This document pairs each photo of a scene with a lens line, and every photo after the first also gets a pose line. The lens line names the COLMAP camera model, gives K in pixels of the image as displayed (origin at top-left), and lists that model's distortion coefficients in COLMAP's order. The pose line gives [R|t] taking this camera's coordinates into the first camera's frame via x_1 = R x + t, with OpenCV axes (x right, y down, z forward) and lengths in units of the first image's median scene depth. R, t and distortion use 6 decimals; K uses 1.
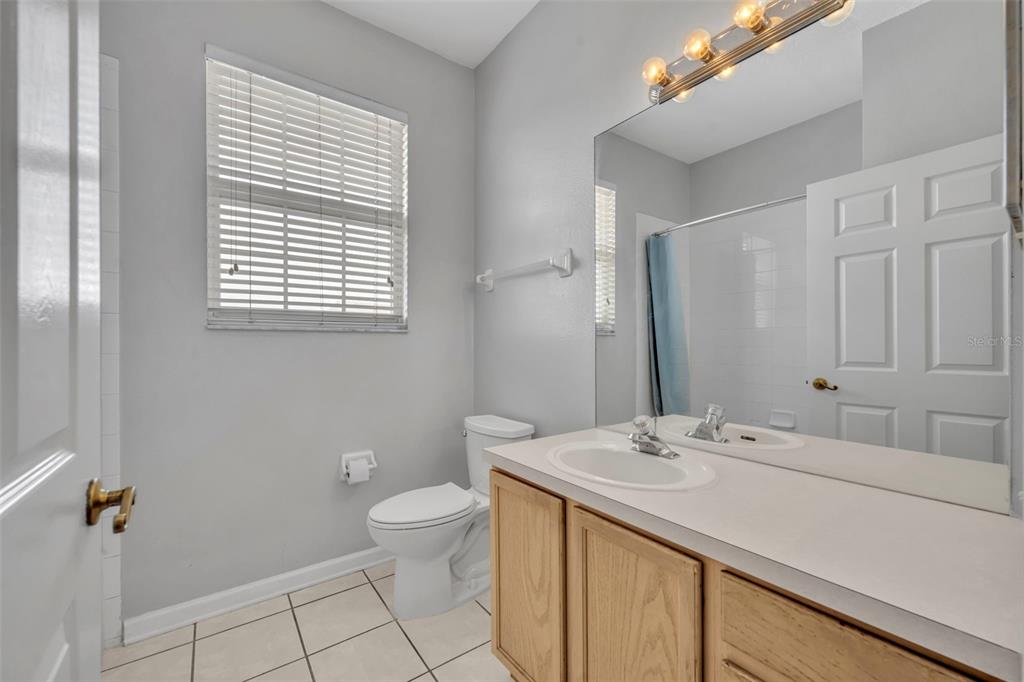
lens RADIAL K [[408.0, 0, 513.5], [0, 408.0, 344.2], [0, 0, 1]] dist [-0.004484, 0.000679]
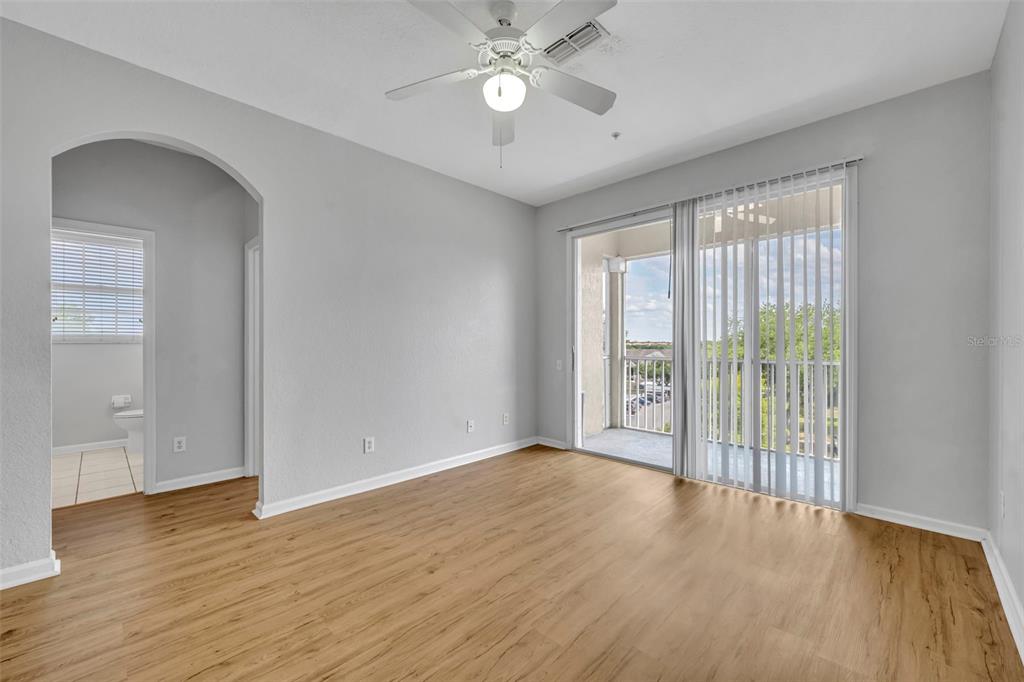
lens RADIAL K [[408.0, 0, 512.3], [0, 408.0, 344.6], [0, 0, 1]] dist [-0.004484, 0.000679]
pose [[0.986692, 0.002368, 0.162580, 1.487704], [-0.003516, 0.999971, 0.006775, -0.054405], [-0.162560, -0.007256, 0.986672, -1.704954]]
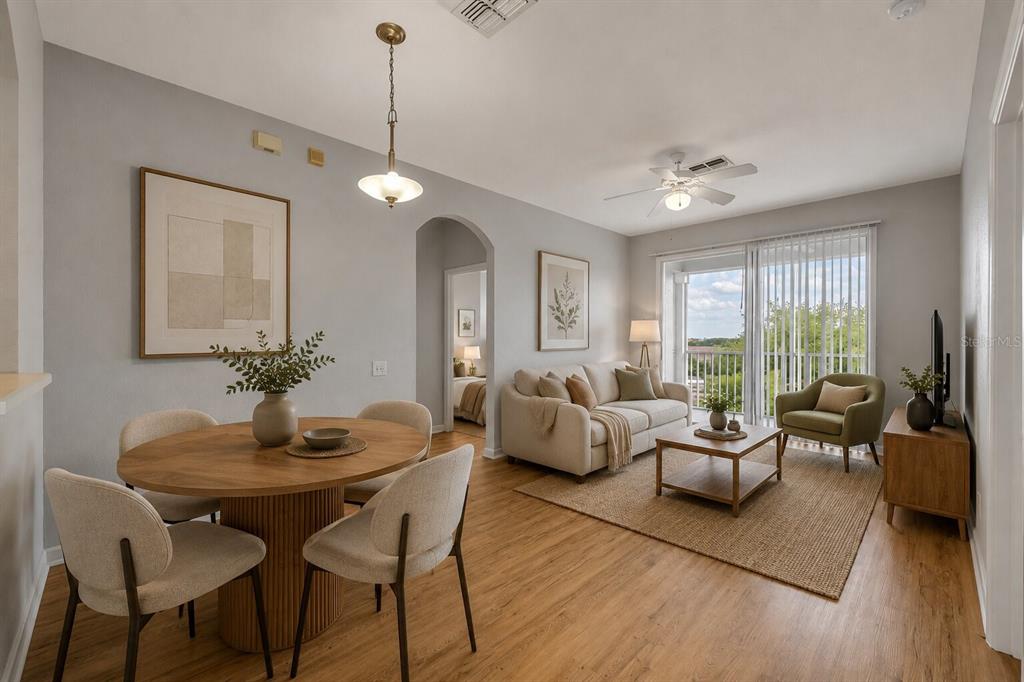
lens RADIAL K [[408.0, 0, 515.7], [0, 408.0, 341.6], [0, 0, 1]] dist [-0.004484, 0.000679]
pose [[0.989789, 0.002327, 0.142524, 0.229018], [-0.003624, 0.999954, 0.008842, -0.058117], [-0.142497, -0.009268, 0.989752, -2.771608]]
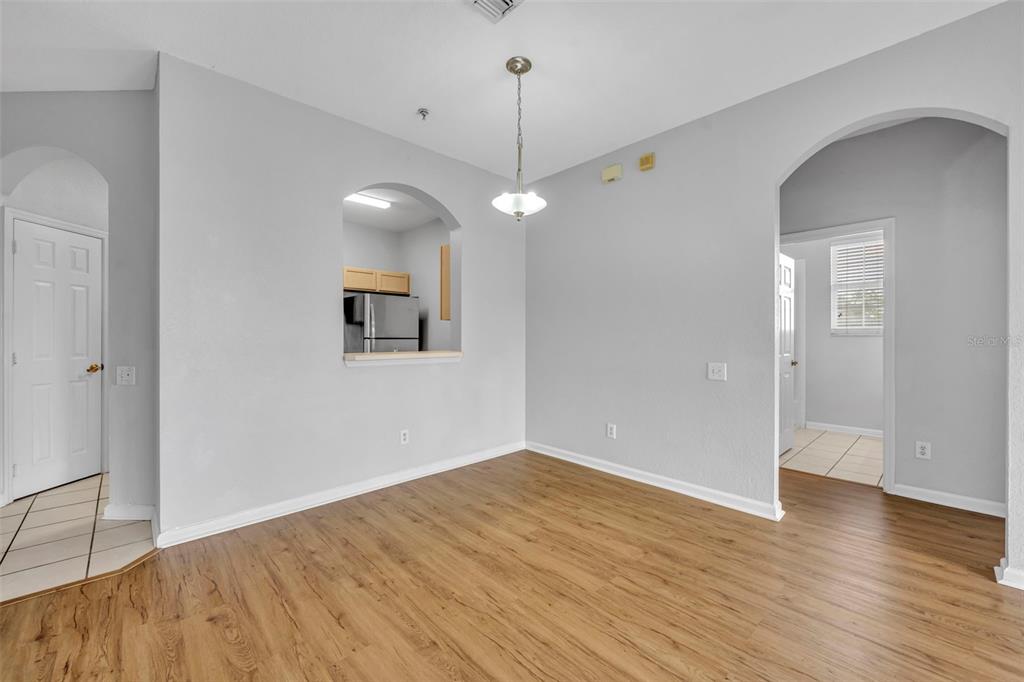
lens RADIAL K [[408.0, 0, 513.2], [0, 408.0, 338.0], [0, 0, 1]] dist [-0.004484, 0.000679]
pose [[0.126955, 0.006229, -0.991889, 1.793802], [0.004327, 0.999967, 0.006834, -0.050502], [0.991899, -0.005159, 0.126924, -1.377286]]
